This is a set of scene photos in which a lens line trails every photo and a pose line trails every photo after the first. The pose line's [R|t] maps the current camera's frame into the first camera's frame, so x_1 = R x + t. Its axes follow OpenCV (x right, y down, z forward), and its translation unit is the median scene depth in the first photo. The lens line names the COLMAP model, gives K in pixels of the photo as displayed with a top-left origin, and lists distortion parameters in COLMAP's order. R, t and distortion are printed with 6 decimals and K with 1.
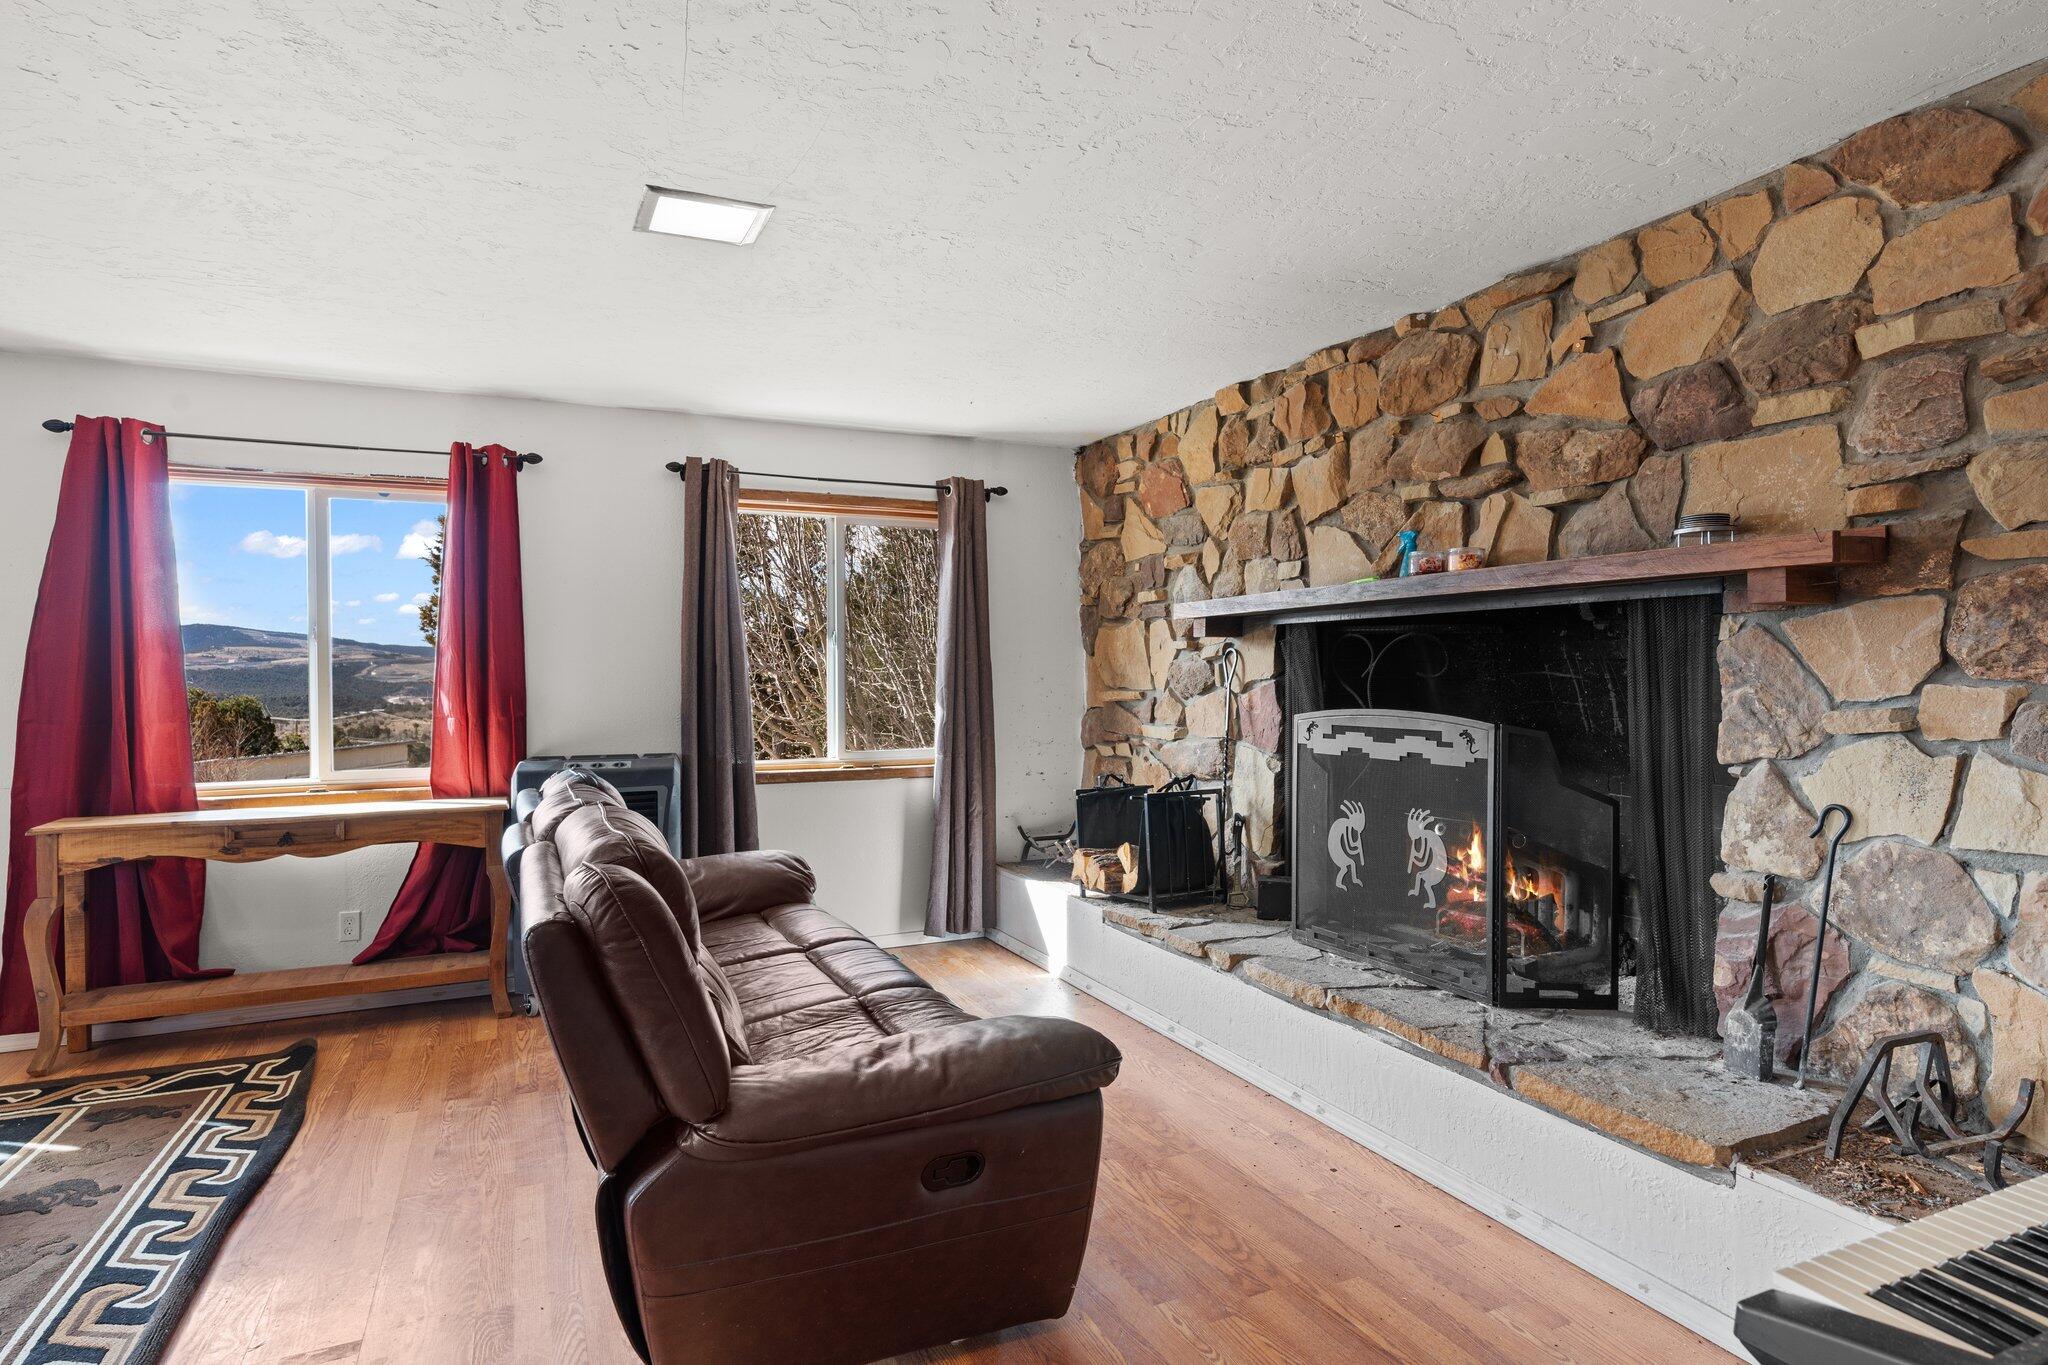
lens RADIAL K [[1082.4, 0, 1026.7], [0, 1082.4, 683.6], [0, 0, 1]] dist [-0.000545, -0.001021]
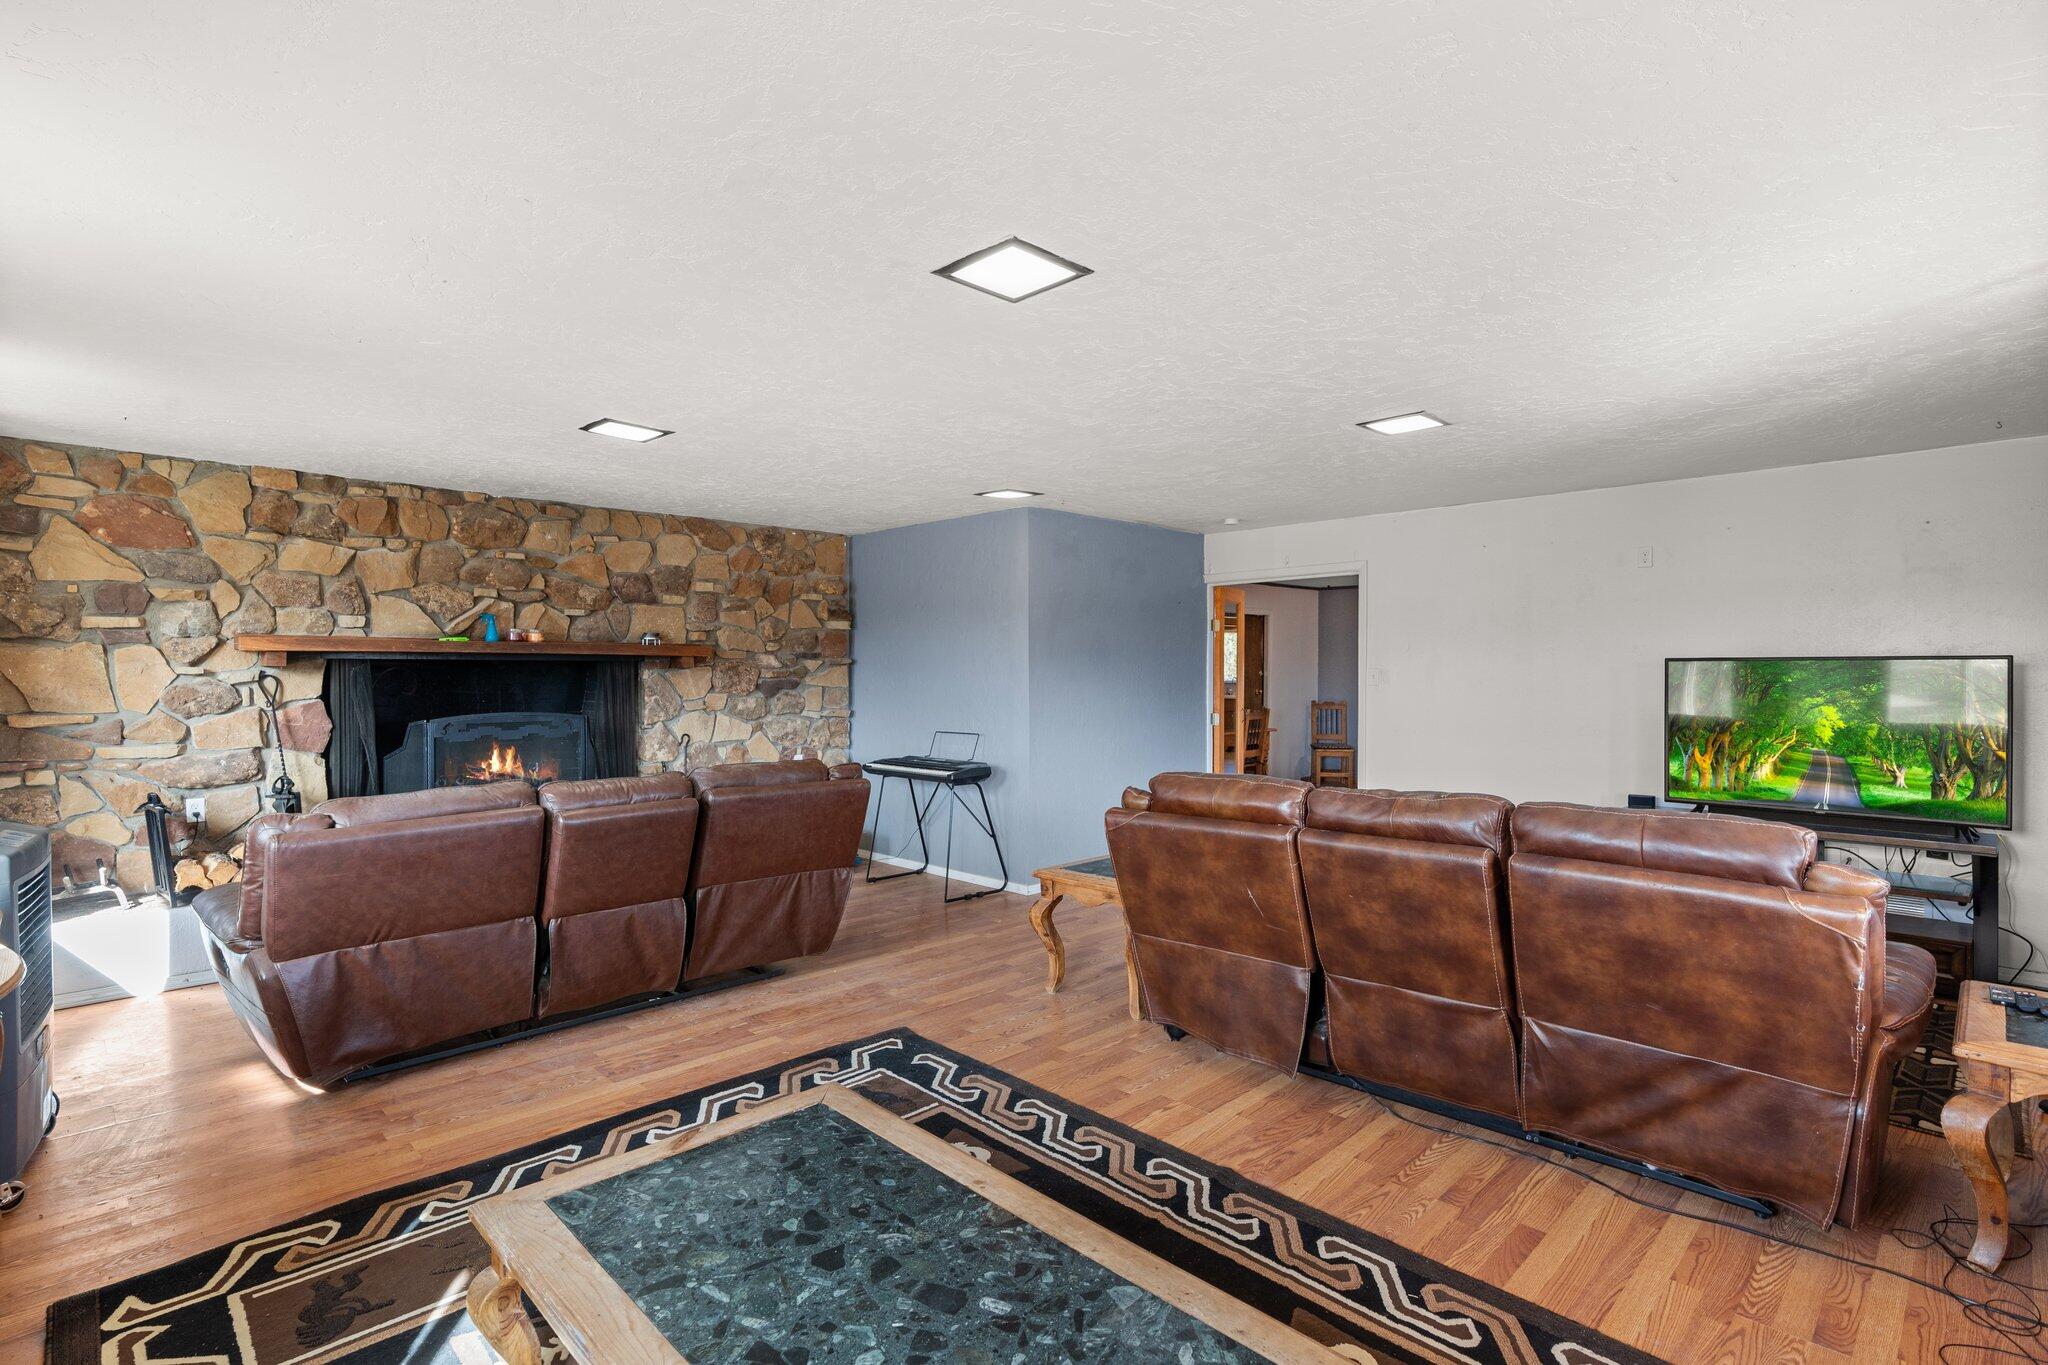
lens RADIAL K [[965.7, 0, 1027.5], [0, 965.7, 680.8], [0, 0, 1]] dist [-0.008230, 0.000105]
pose [[-0.344442, 0.000074, 0.938808, -1.596772], [0.011612, 0.999924, 0.004181, -0.027658], [-0.938736, 0.012342, -0.344416, 0.771615]]
